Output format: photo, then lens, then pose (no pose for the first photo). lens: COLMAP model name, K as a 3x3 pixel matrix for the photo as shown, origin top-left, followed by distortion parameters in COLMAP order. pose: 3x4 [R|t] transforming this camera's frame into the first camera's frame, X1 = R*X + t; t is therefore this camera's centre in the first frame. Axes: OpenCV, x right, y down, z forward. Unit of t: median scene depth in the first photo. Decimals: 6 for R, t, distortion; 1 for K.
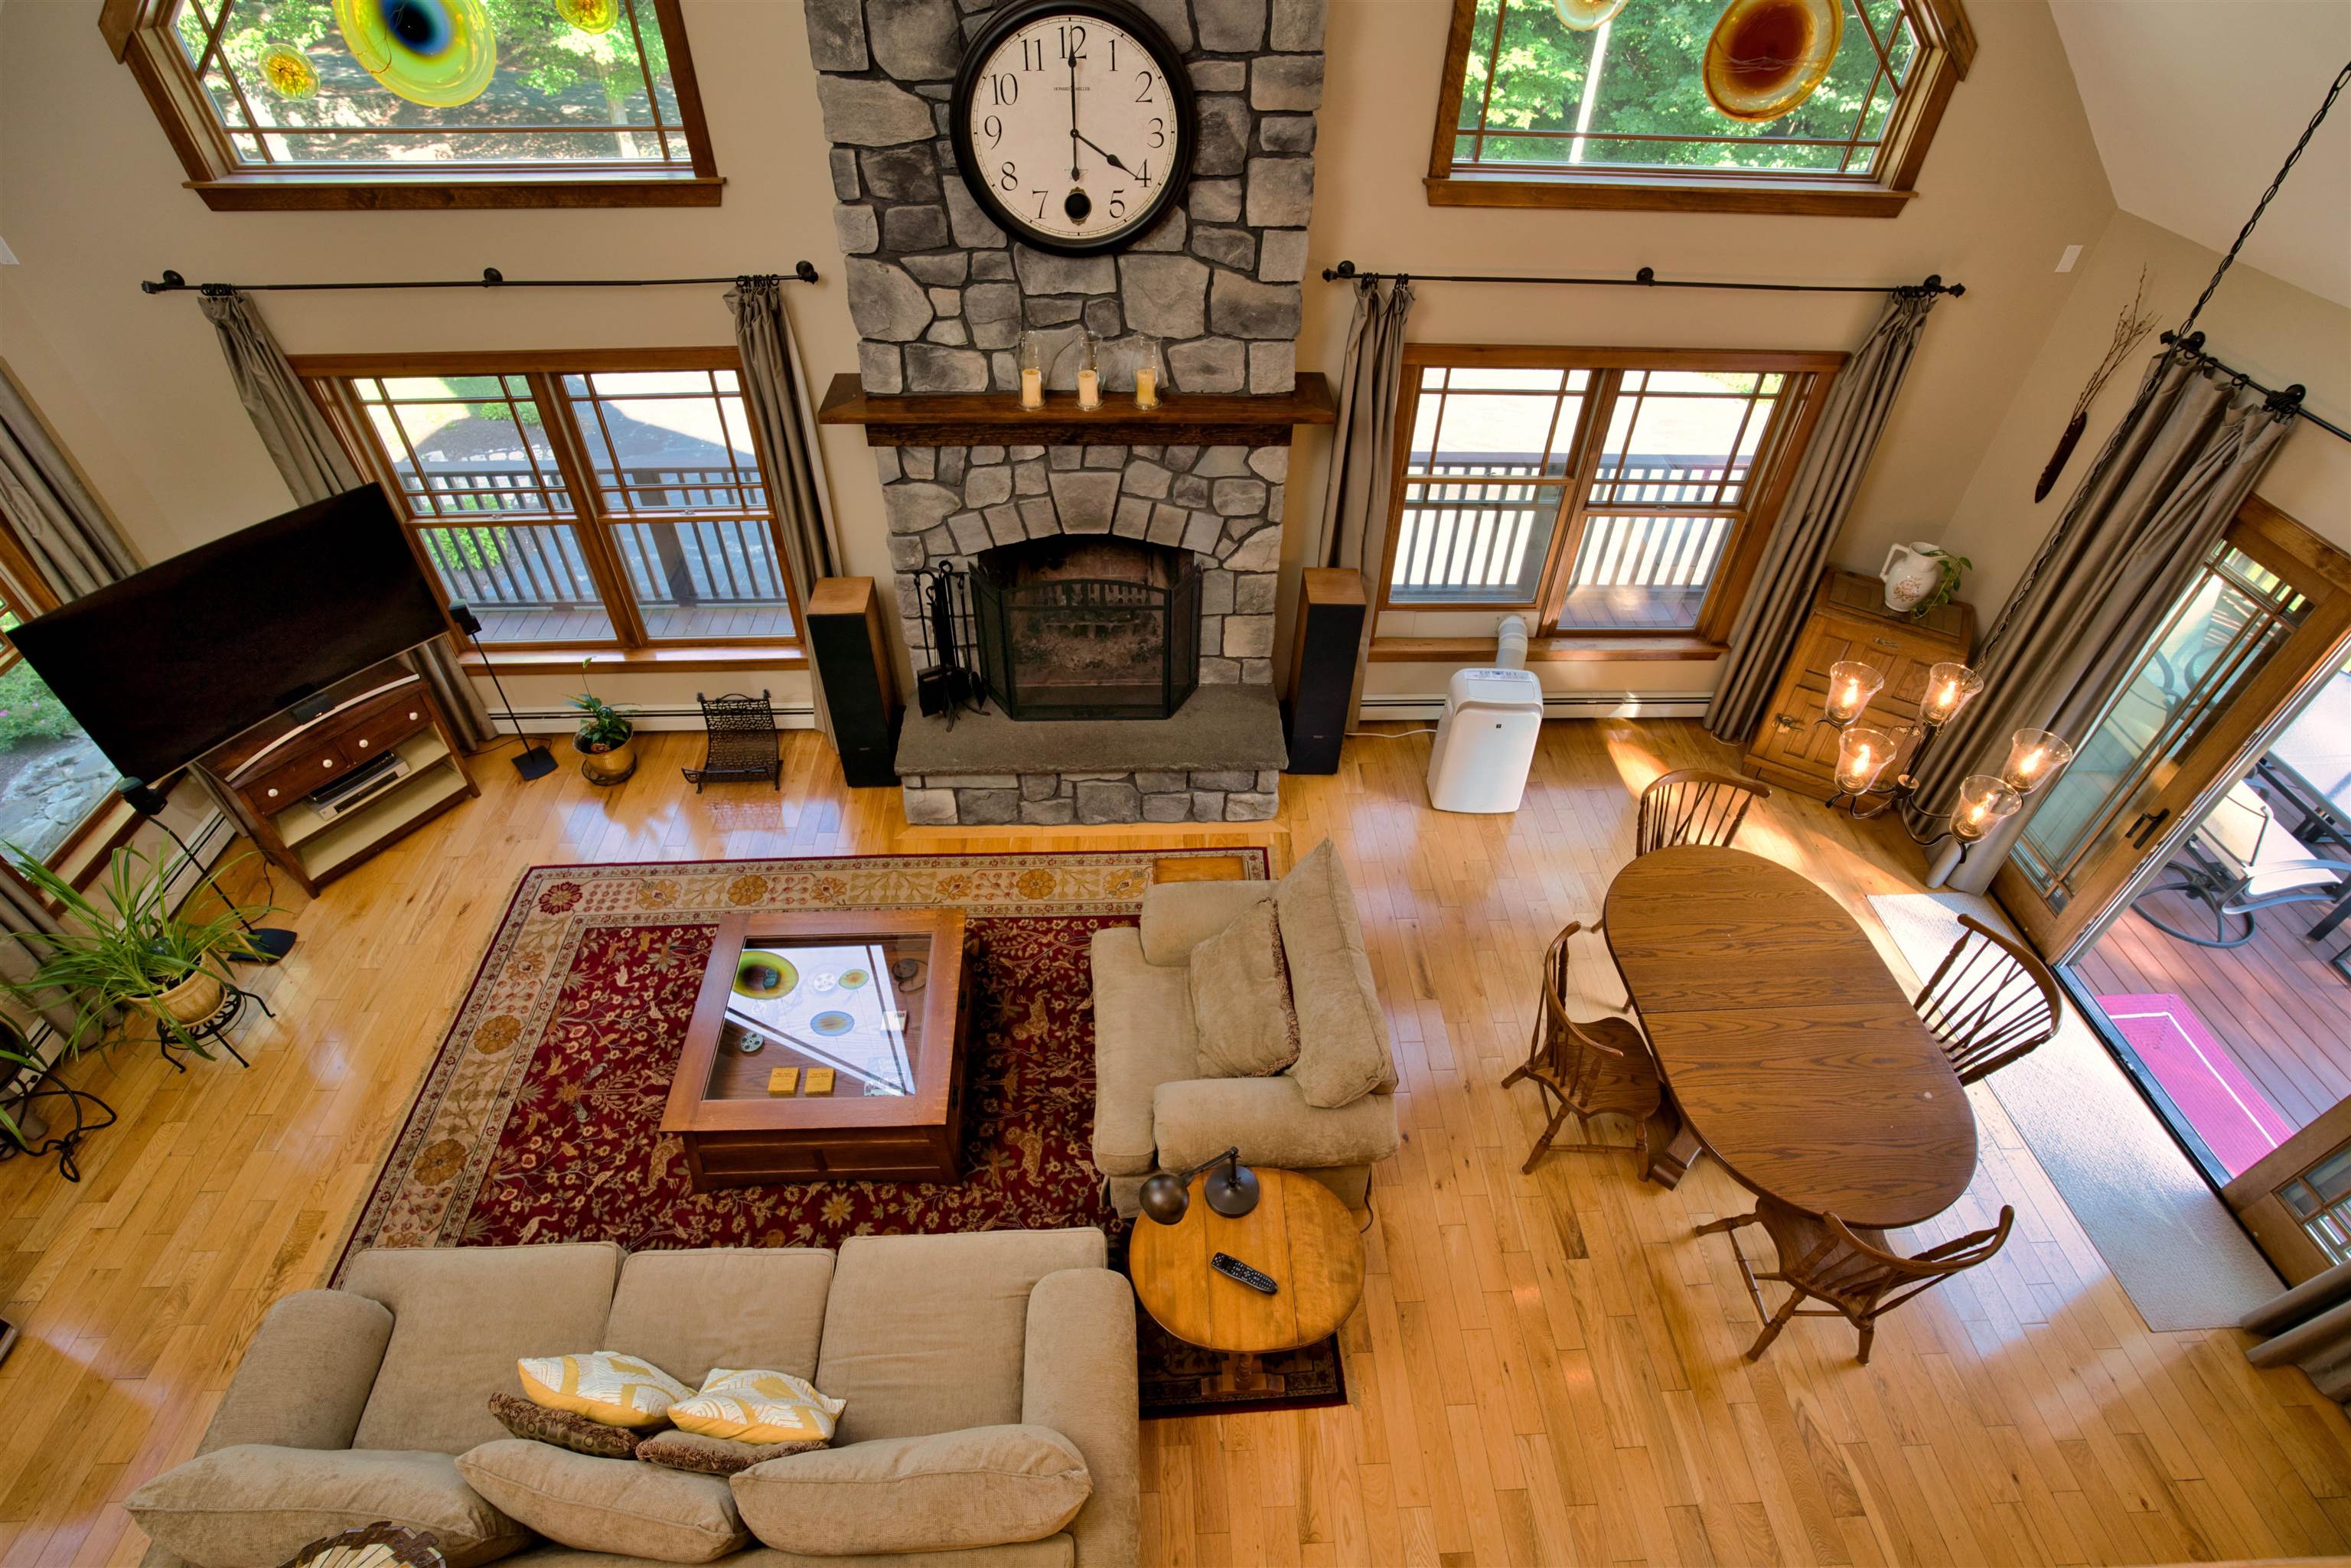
lens RADIAL K [[1149.0, 0, 1175.5], [0, 1149.0, 784.0], [0, 0, 1]] dist [-0.069562, 0.031927]
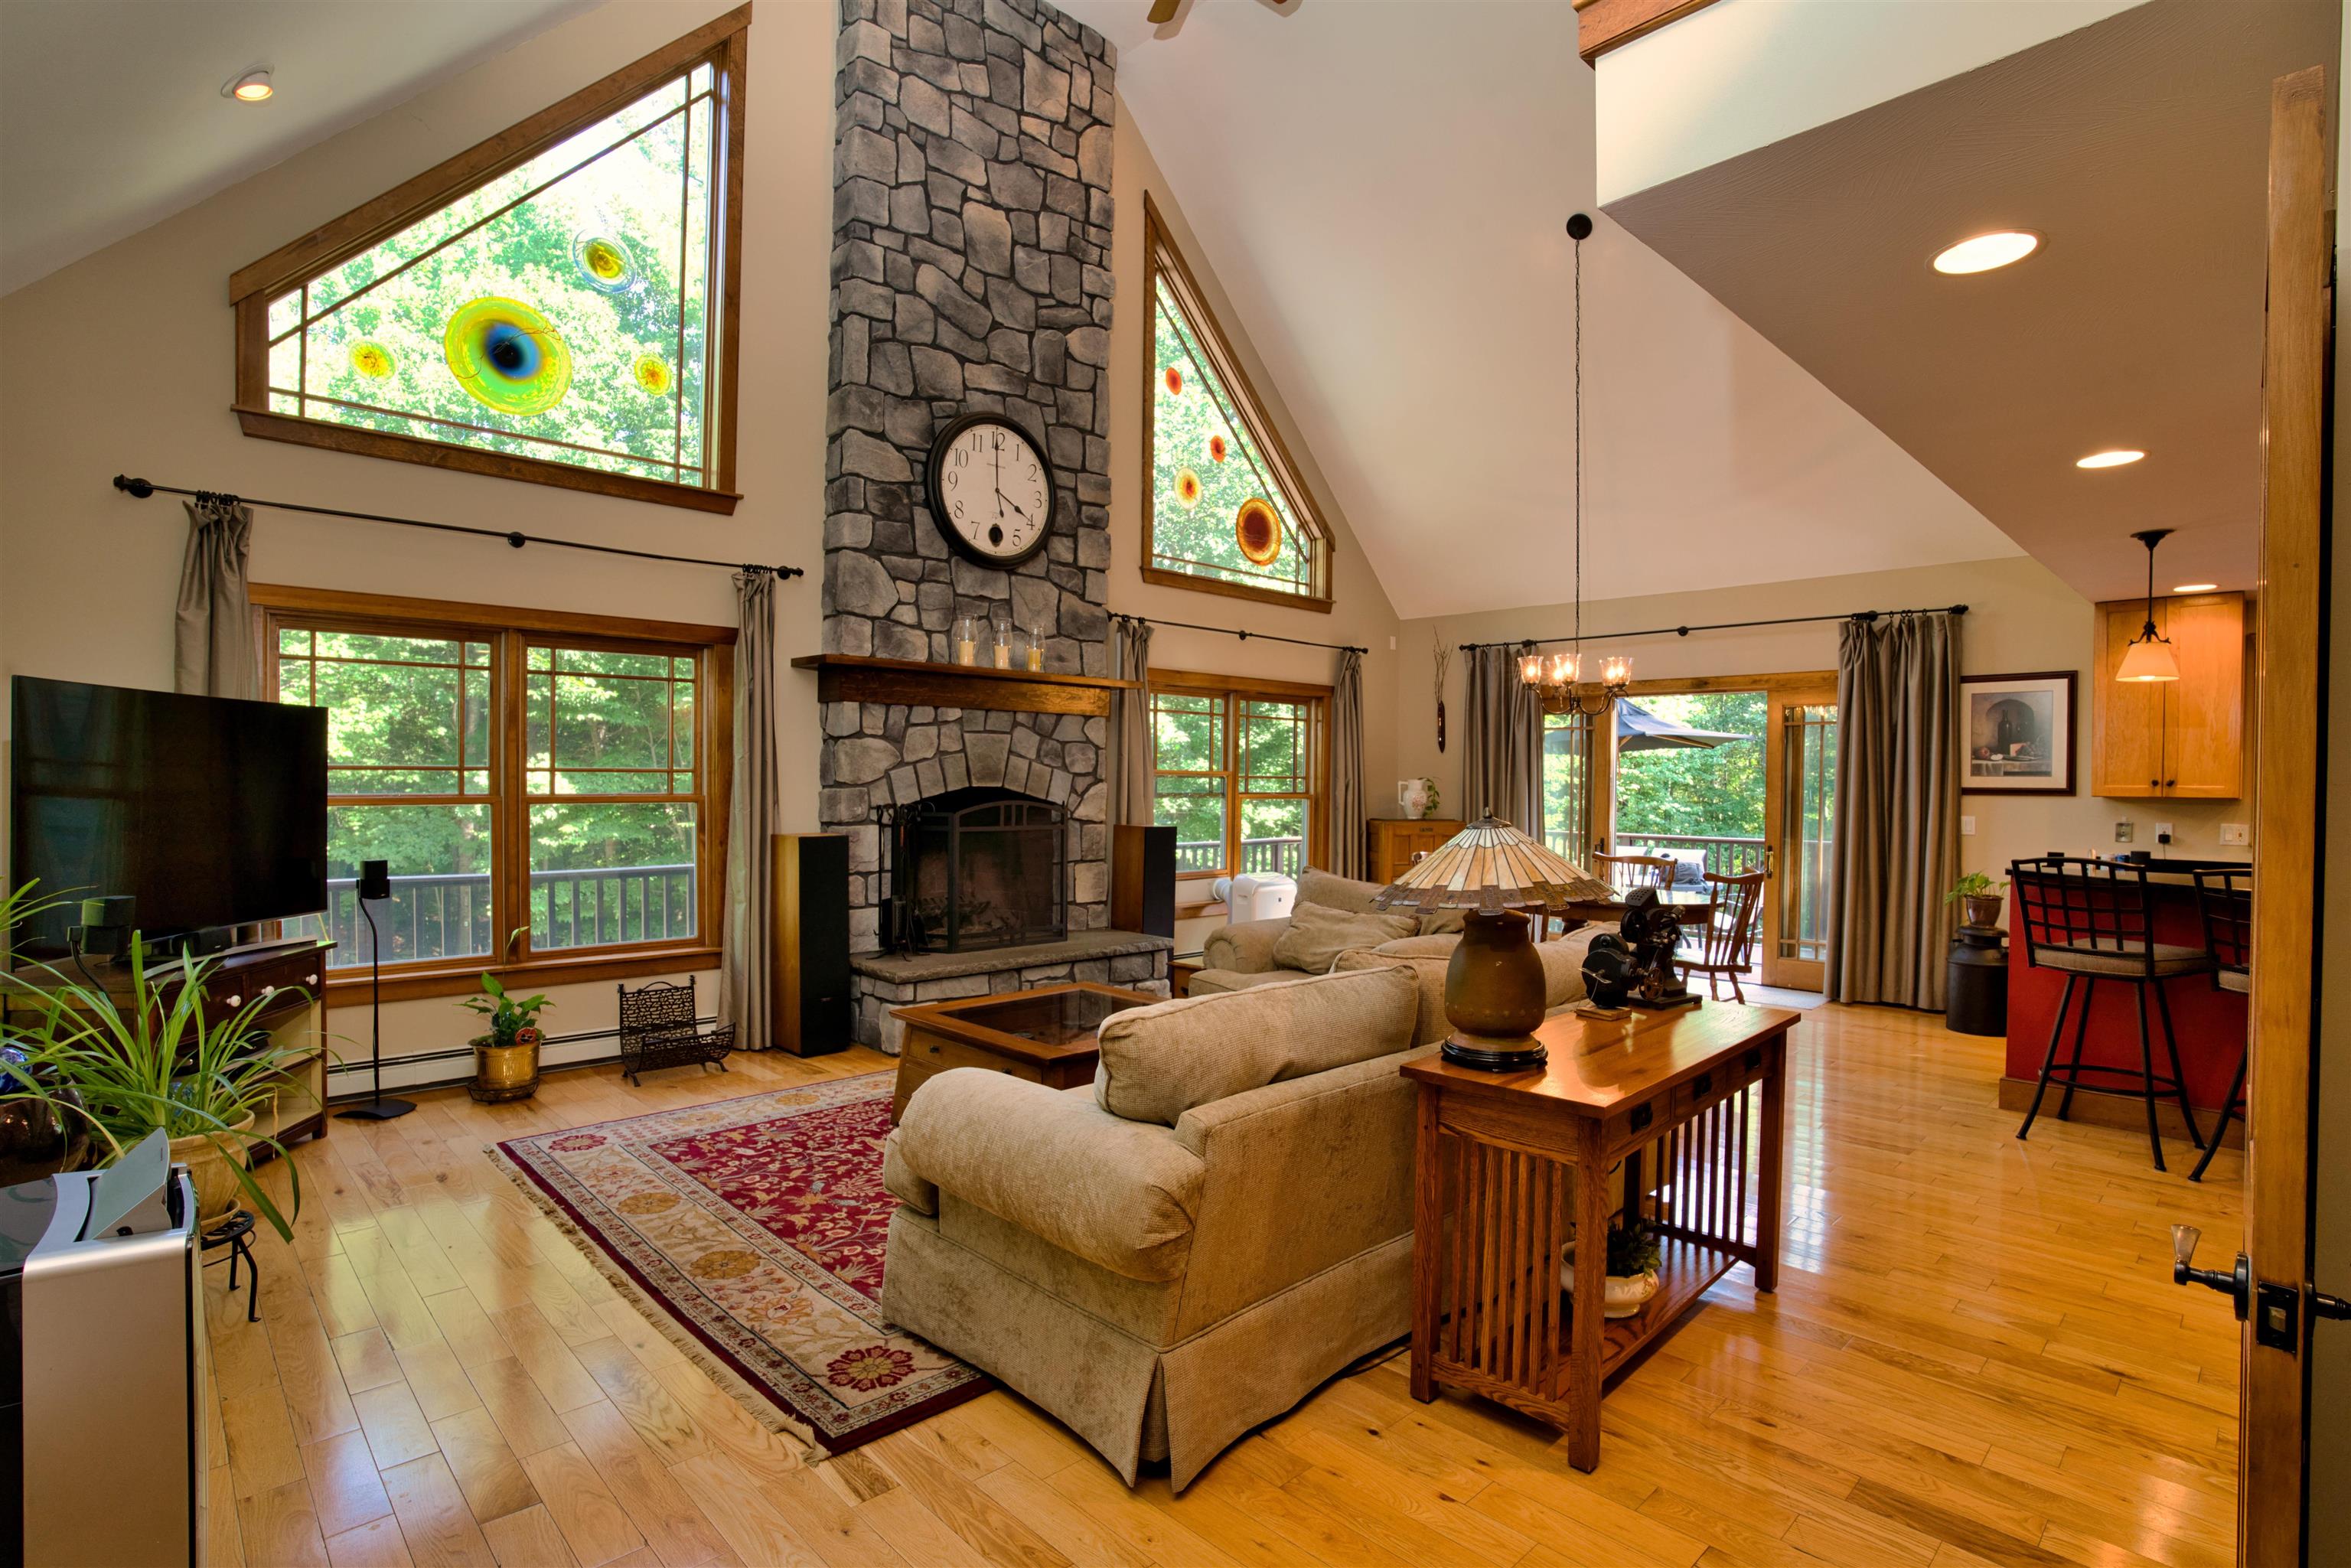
lens RADIAL K [[1149.0, 0, 1175.5], [0, 1149.0, 784.0], [0, 0, 1]] dist [-0.069562, 0.031927]
pose [[0.749134, -0.014480, 0.662261, -0.849560], [0.455435, 0.737238, -0.499058, 0.560574], [-0.481017, 0.675478, 0.558885, 0.229384]]
